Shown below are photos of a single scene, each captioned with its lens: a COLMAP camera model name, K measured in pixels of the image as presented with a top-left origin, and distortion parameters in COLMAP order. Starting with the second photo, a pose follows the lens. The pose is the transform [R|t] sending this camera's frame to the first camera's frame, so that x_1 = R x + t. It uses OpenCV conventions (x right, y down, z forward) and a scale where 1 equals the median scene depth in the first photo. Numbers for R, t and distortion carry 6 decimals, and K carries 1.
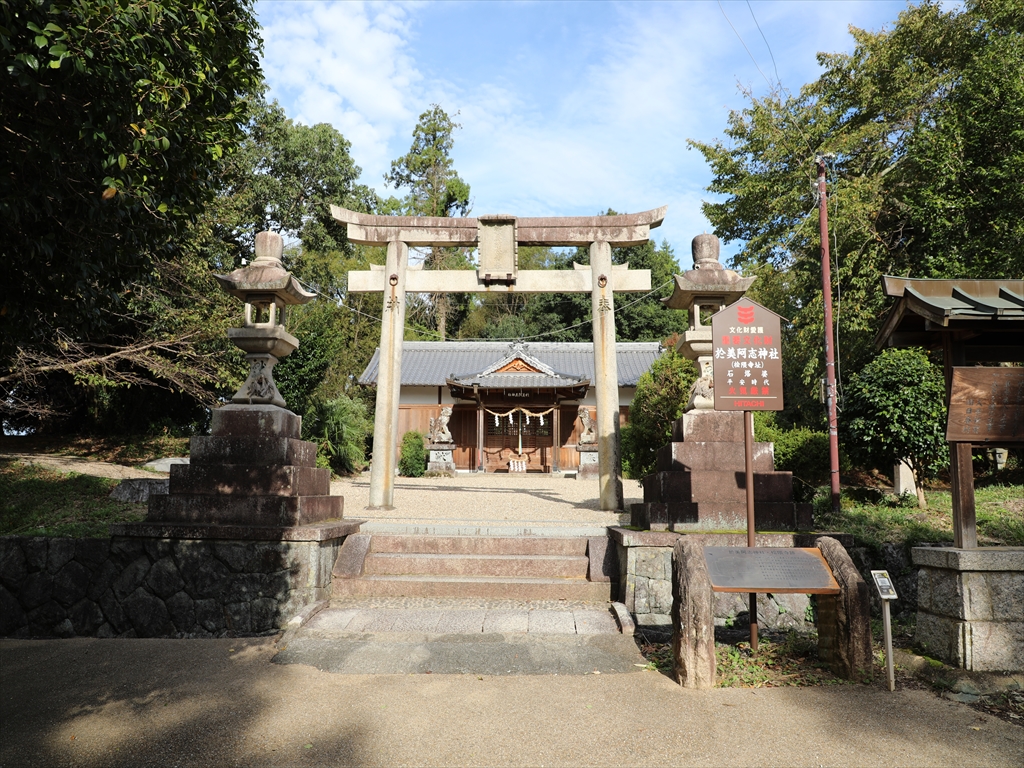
lens RADIAL K [[682.9, 0, 517.1], [0, 682.9, 374.6], [0, 0, 1]] dist [-0.044553, 0.003909]
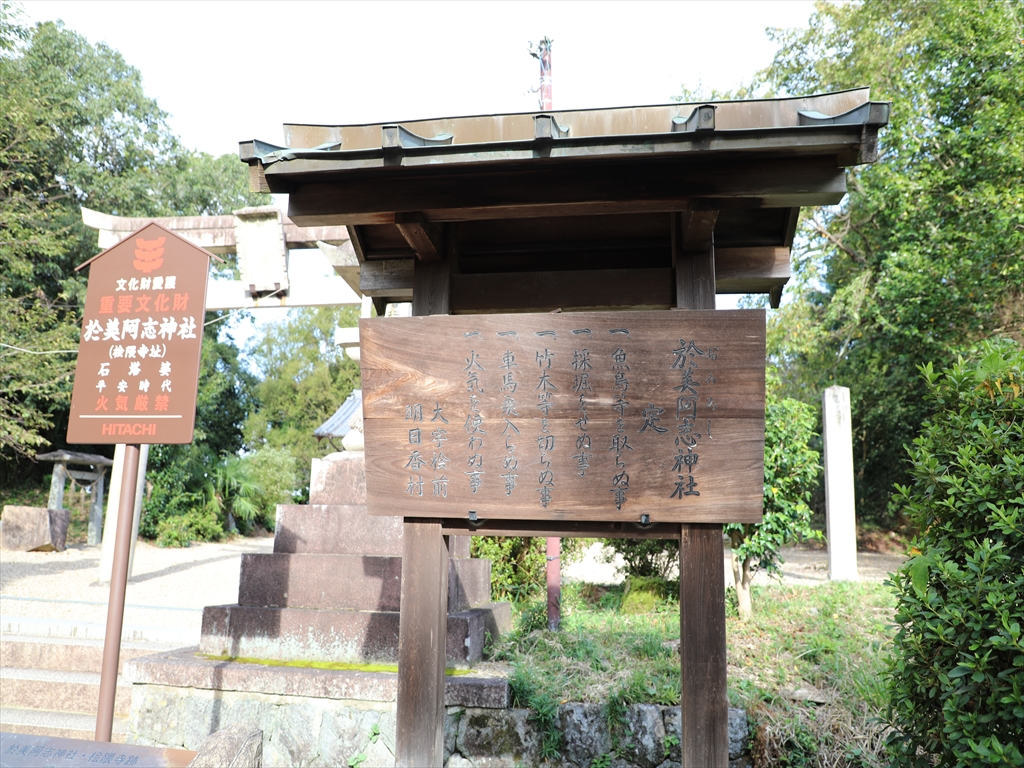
lens RADIAL K [[682.9, 0, 504.3], [0, 682.9, 389.7], [0, 0, 1]] dist [-0.044553, 0.003909]
pose [[0.994303, -0.013071, -0.105784, 0.653436], [0.006833, 0.998228, -0.059116, 0.044040], [0.106369, 0.058056, 0.992630, 0.537194]]
